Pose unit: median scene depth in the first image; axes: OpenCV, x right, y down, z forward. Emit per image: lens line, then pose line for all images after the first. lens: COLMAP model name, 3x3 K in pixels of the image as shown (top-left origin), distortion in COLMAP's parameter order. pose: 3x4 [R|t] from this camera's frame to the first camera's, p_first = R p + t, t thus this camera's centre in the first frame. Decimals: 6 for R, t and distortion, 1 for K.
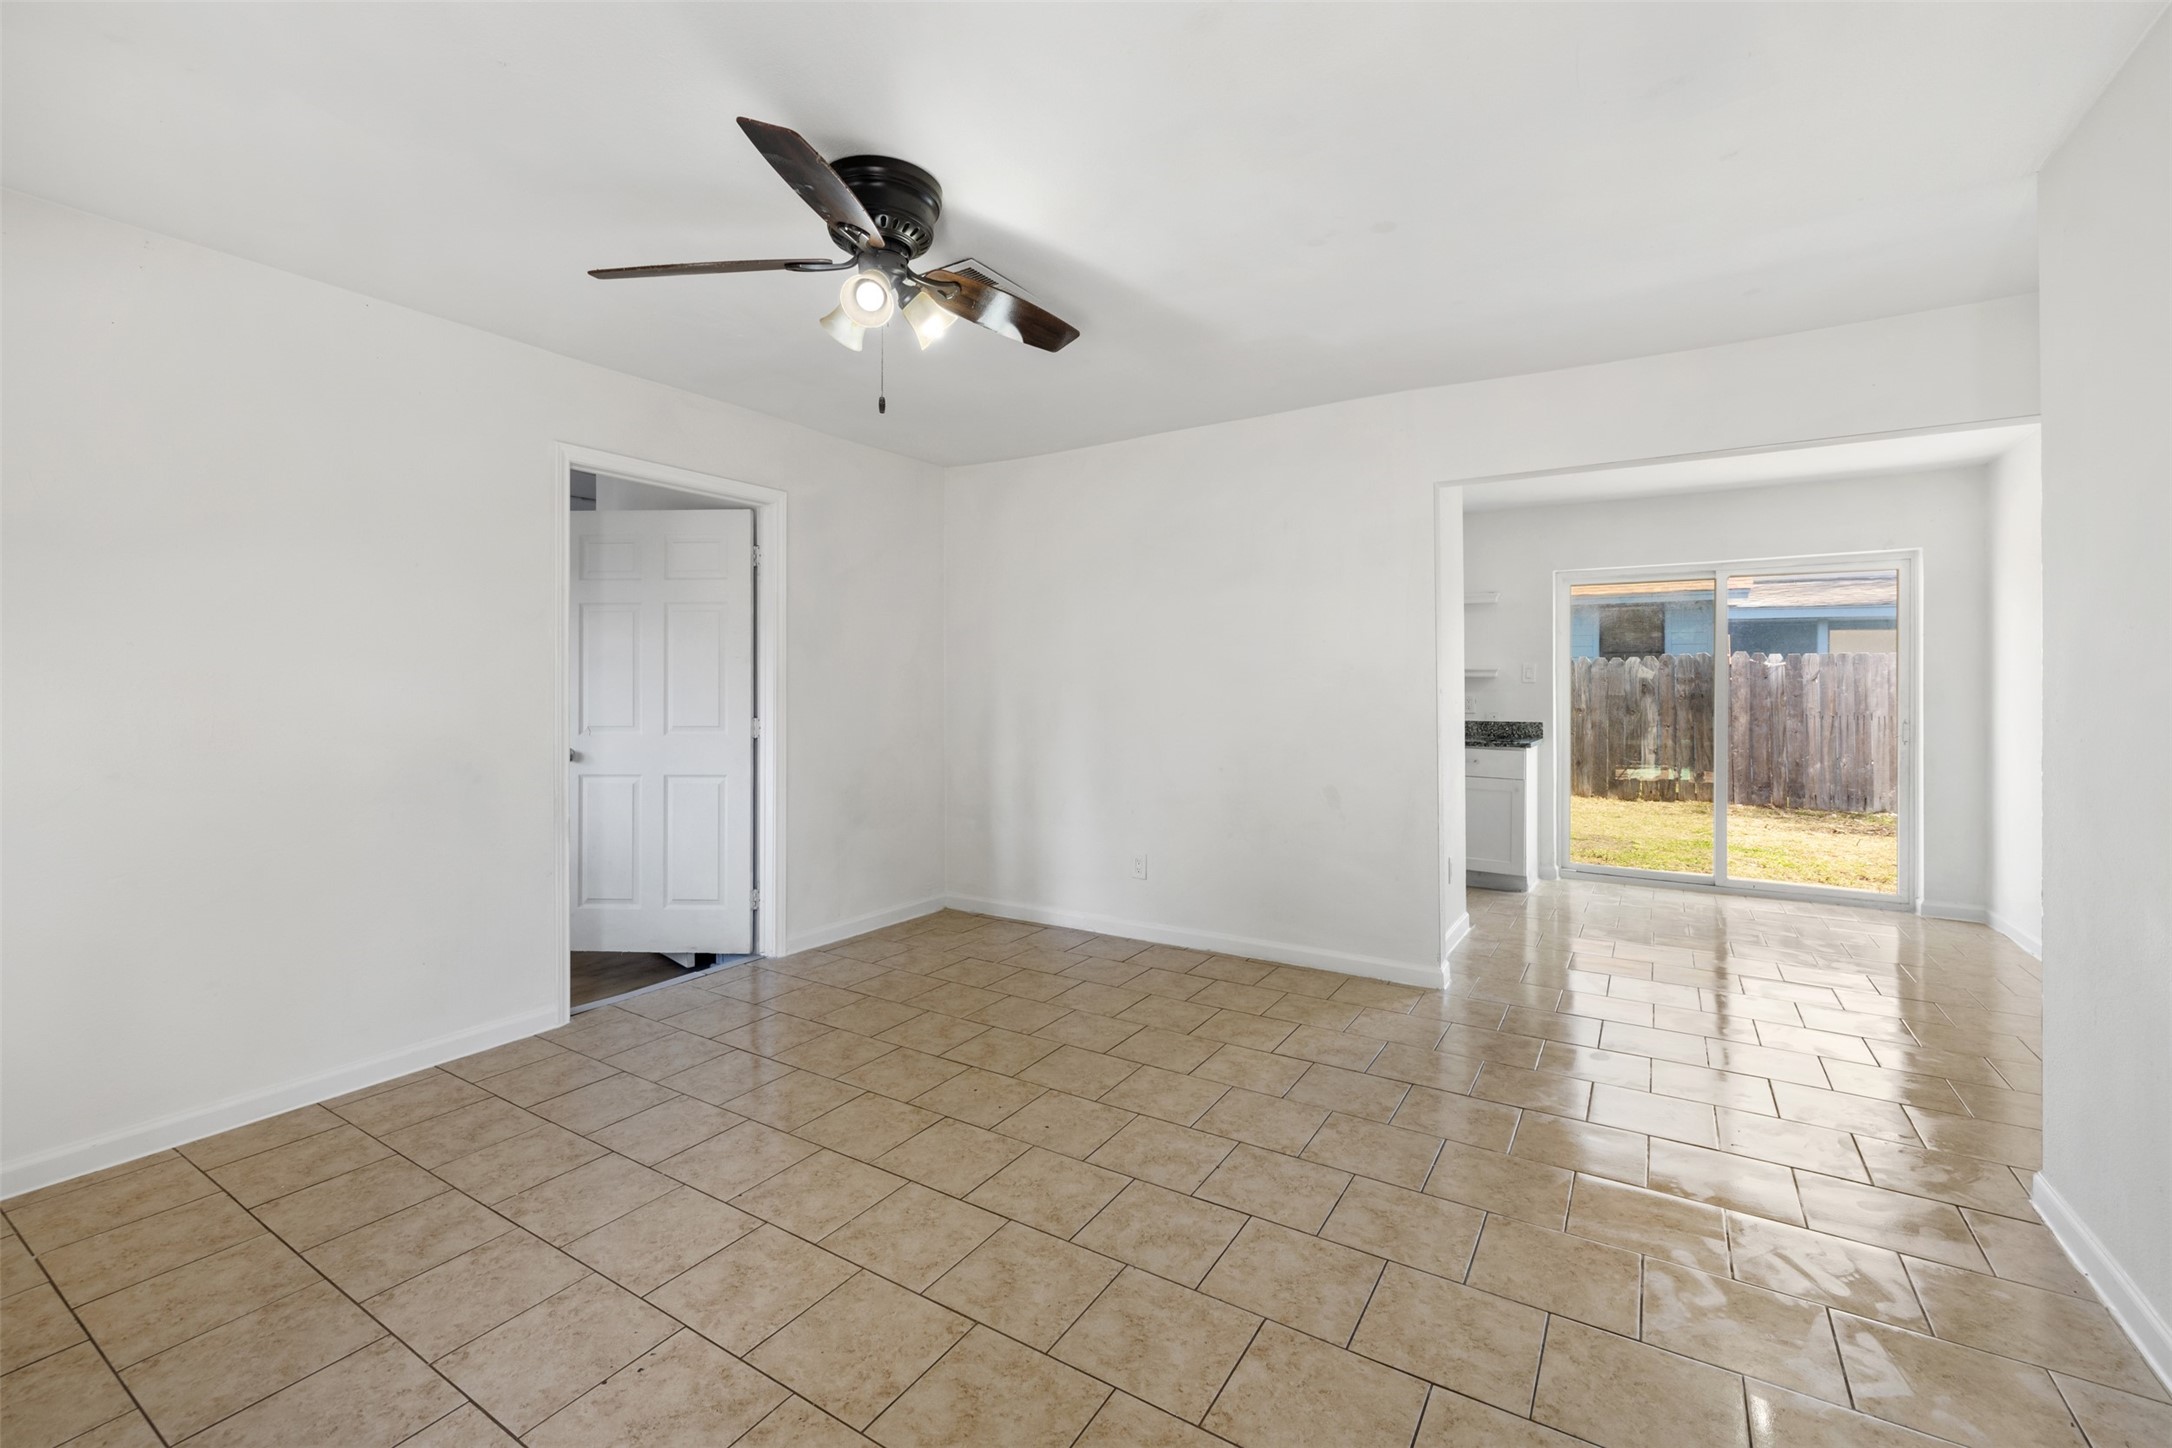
lens RADIAL K [[912.8, 0, 1072.3], [0, 912.8, 681.2], [0, 0, 1]] dist [-0.000997, 0.000005]
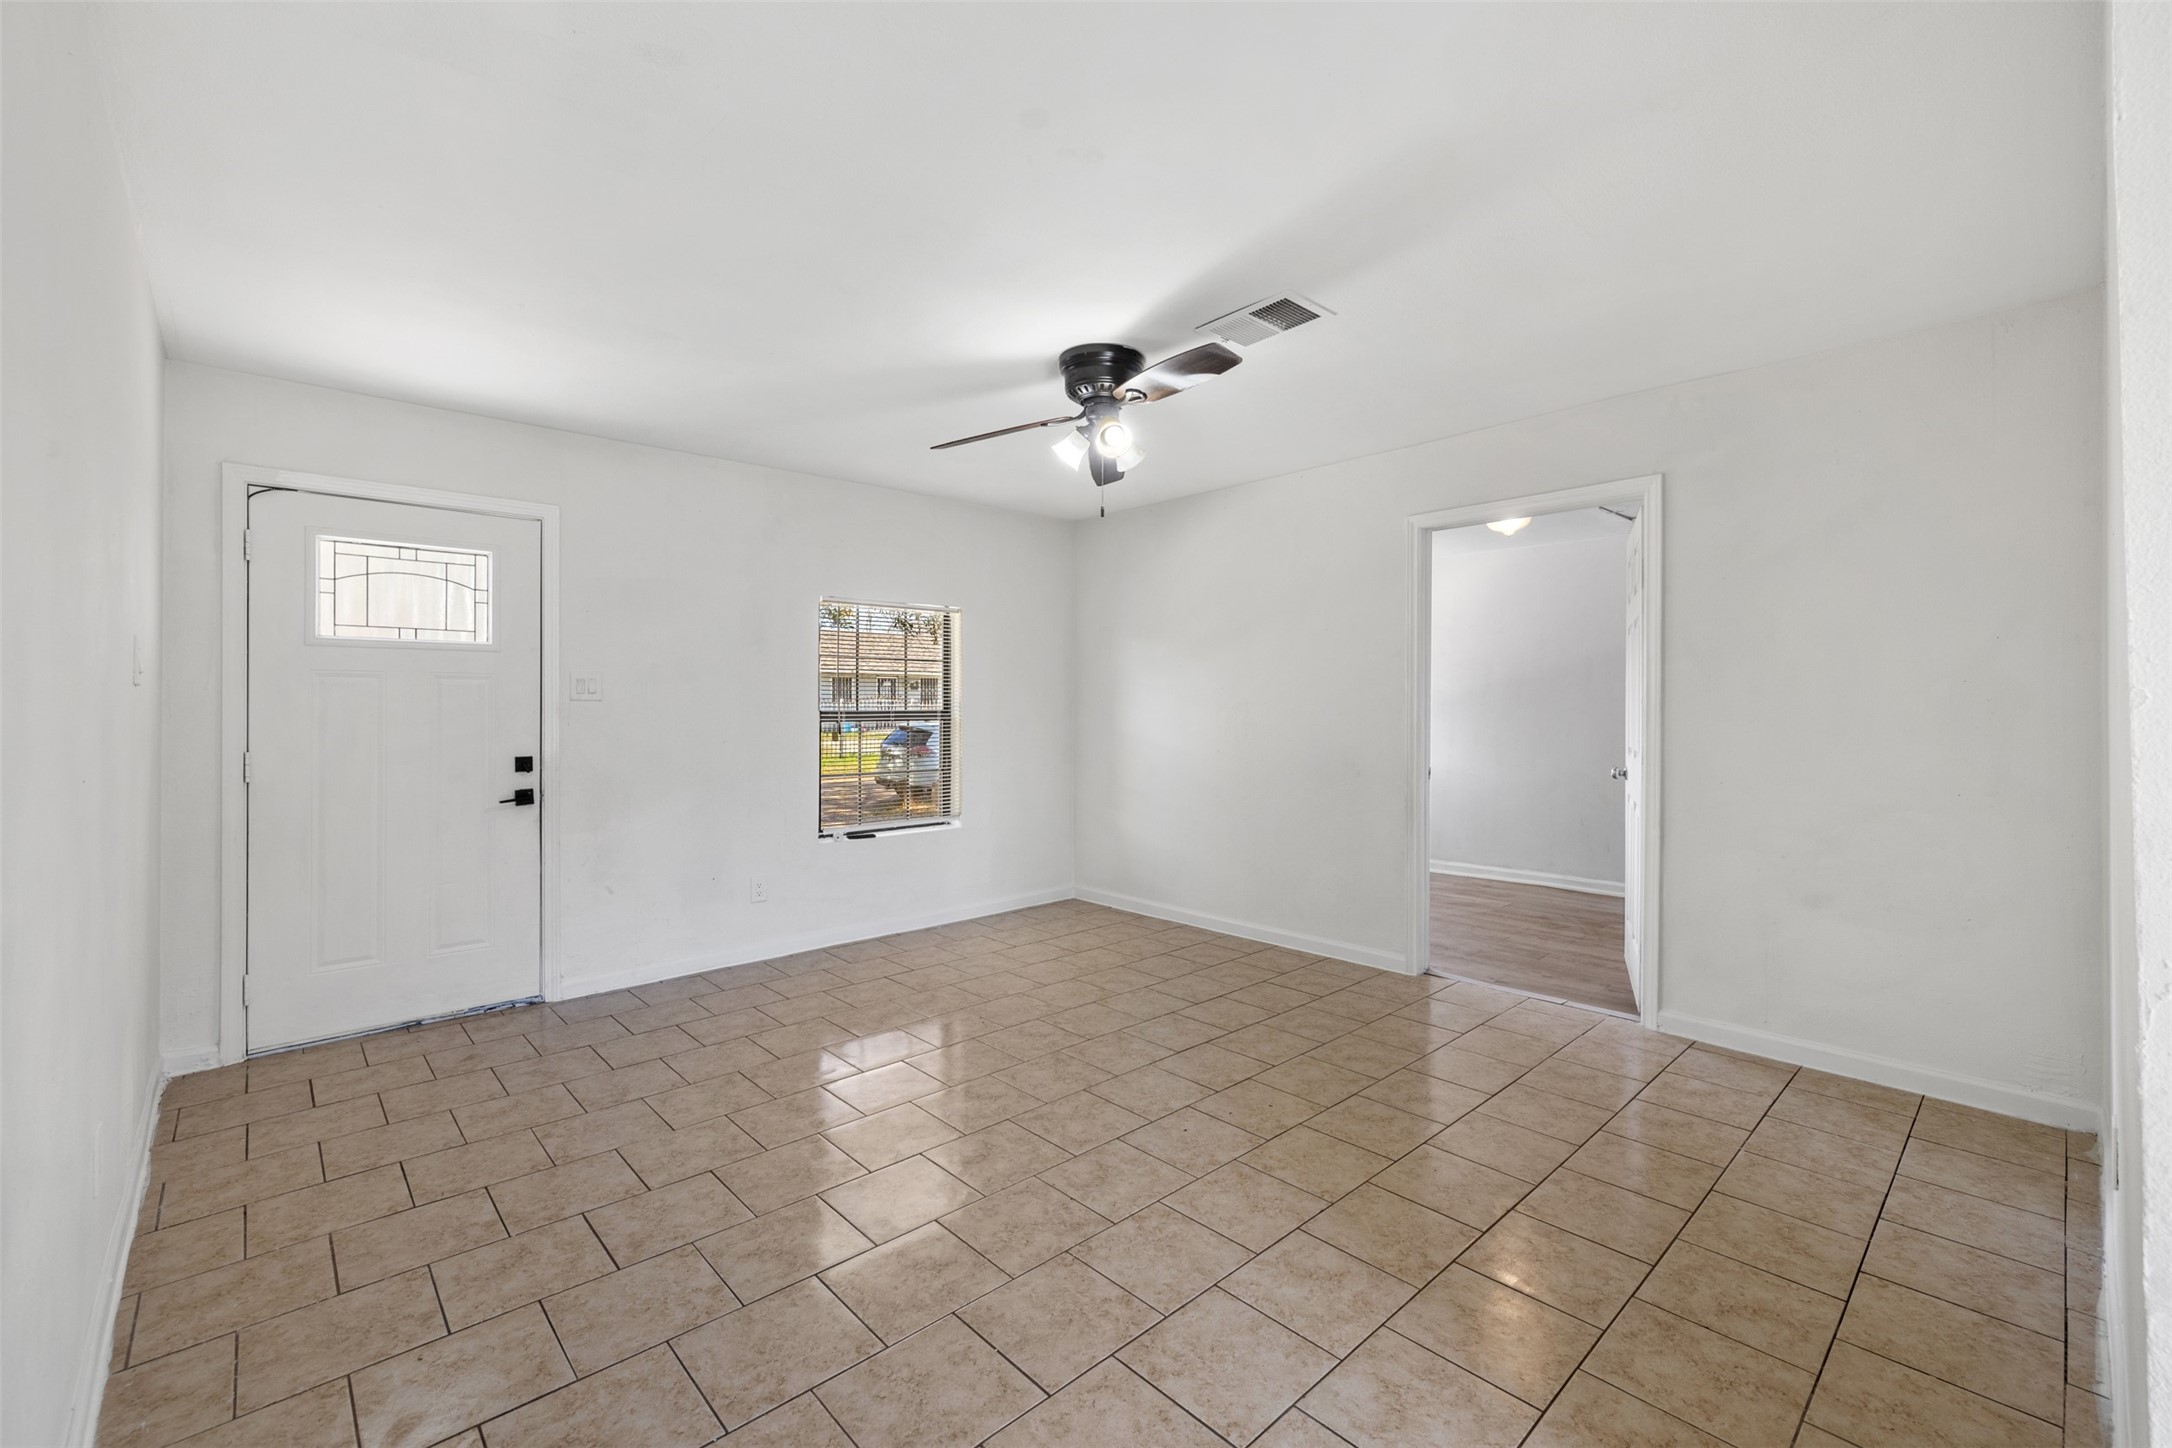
lens RADIAL K [[912.8, 0, 1092.3], [0, 912.8, 721.7], [0, 0, 1]] dist [-0.000997, 0.000005]
pose [[-0.253749, 0.016223, -0.967134, 0.885620], [0.008496, 0.999858, 0.014543, 0.004226], [0.967233, -0.004526, -0.253851, 1.029219]]
